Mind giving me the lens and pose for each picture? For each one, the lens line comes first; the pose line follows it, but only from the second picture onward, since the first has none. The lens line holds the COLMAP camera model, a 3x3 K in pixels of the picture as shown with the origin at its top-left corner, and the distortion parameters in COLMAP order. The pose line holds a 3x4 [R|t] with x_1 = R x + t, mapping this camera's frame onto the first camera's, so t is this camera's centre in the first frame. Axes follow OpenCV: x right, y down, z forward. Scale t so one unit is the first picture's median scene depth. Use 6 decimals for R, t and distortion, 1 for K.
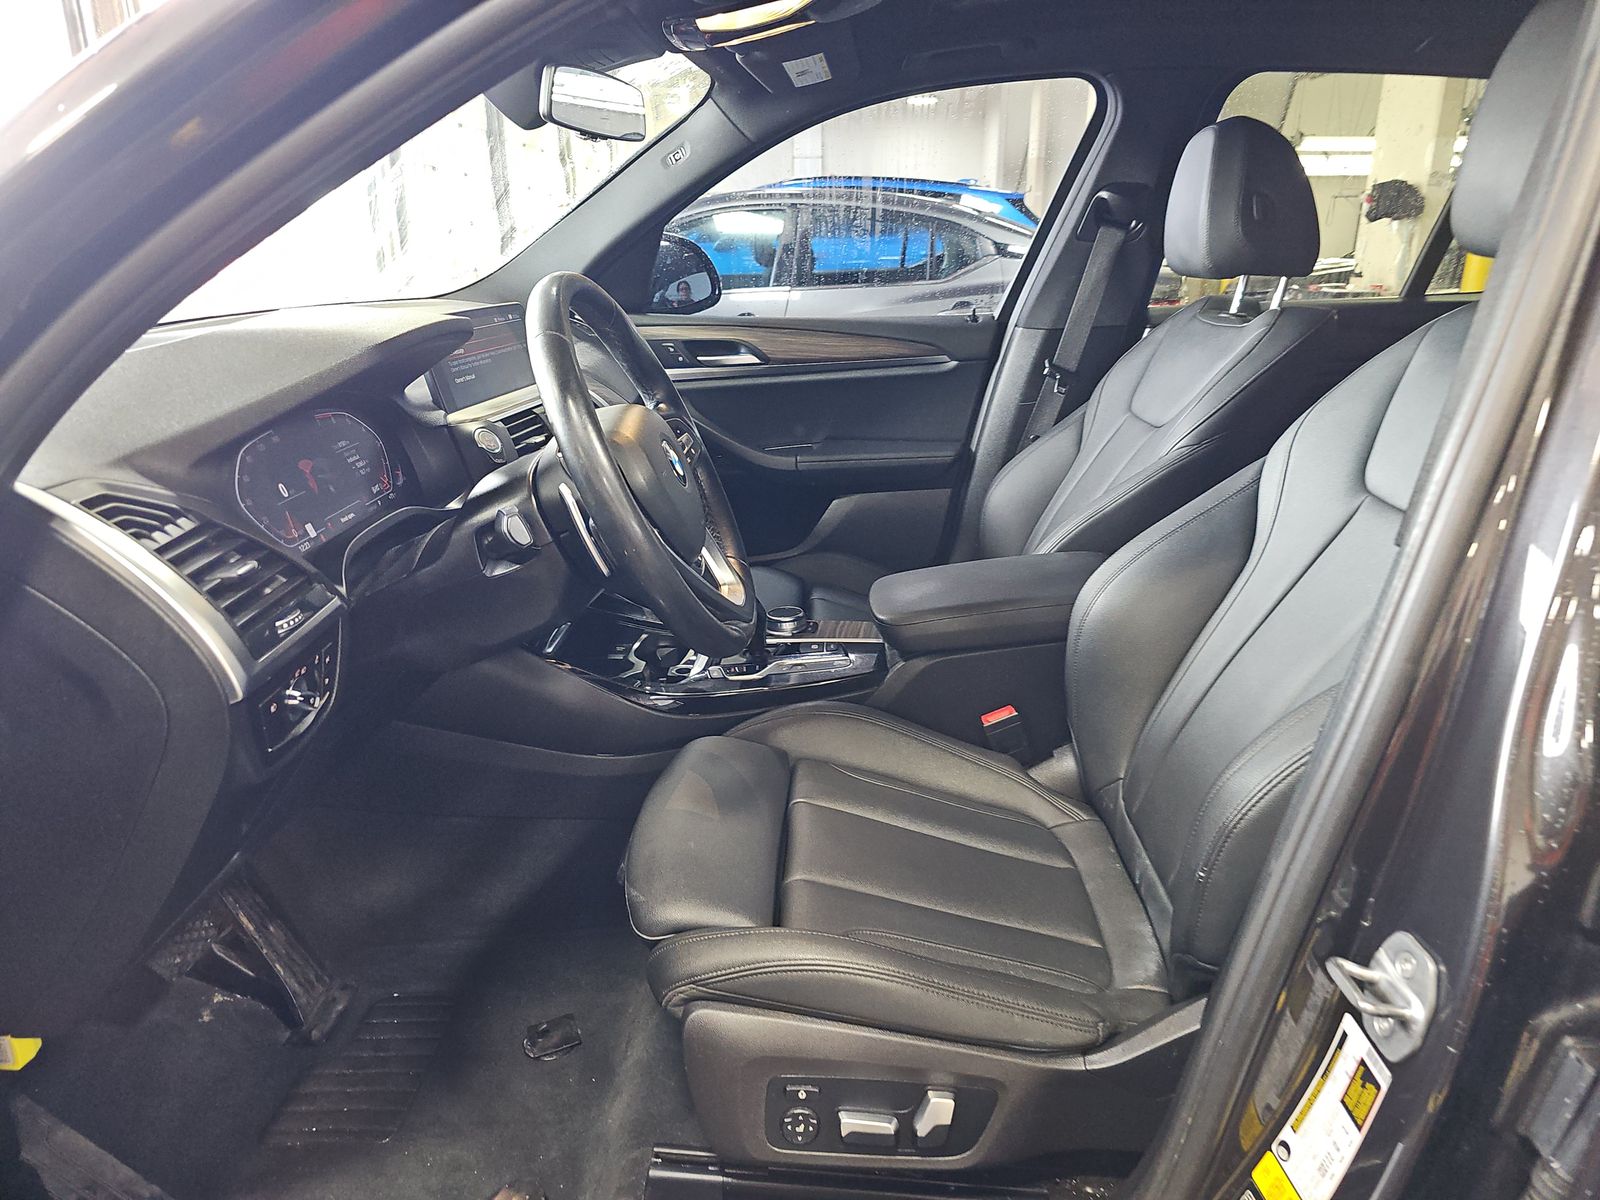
lens RADIAL K [[1080.2, 0, 820.7], [0, 1080.2, 605.6], [0, 0, 1]] dist [0.040684, -0.042318]
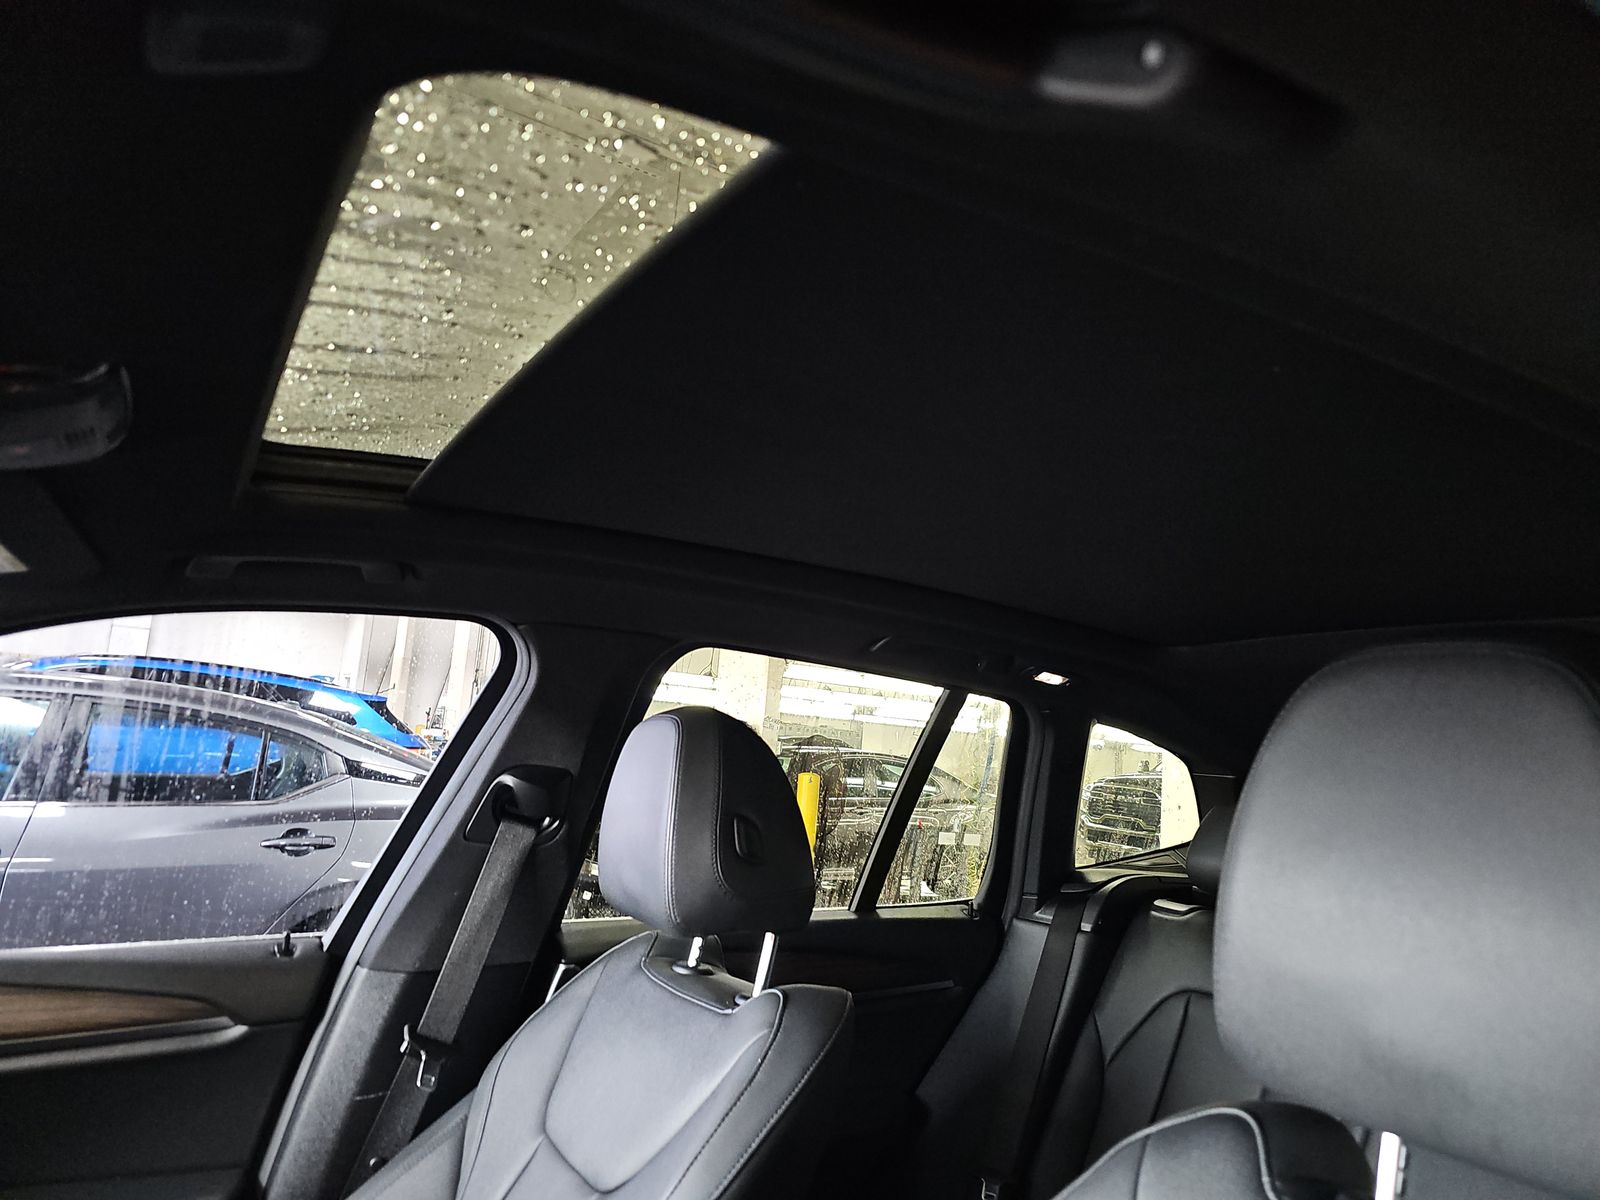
lens RADIAL K [[1080.2, 0, 820.7], [0, 1080.2, 605.6], [0, 0, 1]] dist [0.040684, -0.042318]
pose [[0.846366, 0.140683, 0.513685, 0.055232], [0.095718, 0.908602, -0.406547, -0.167826], [-0.523930, 0.393256, 0.755544, 0.309667]]
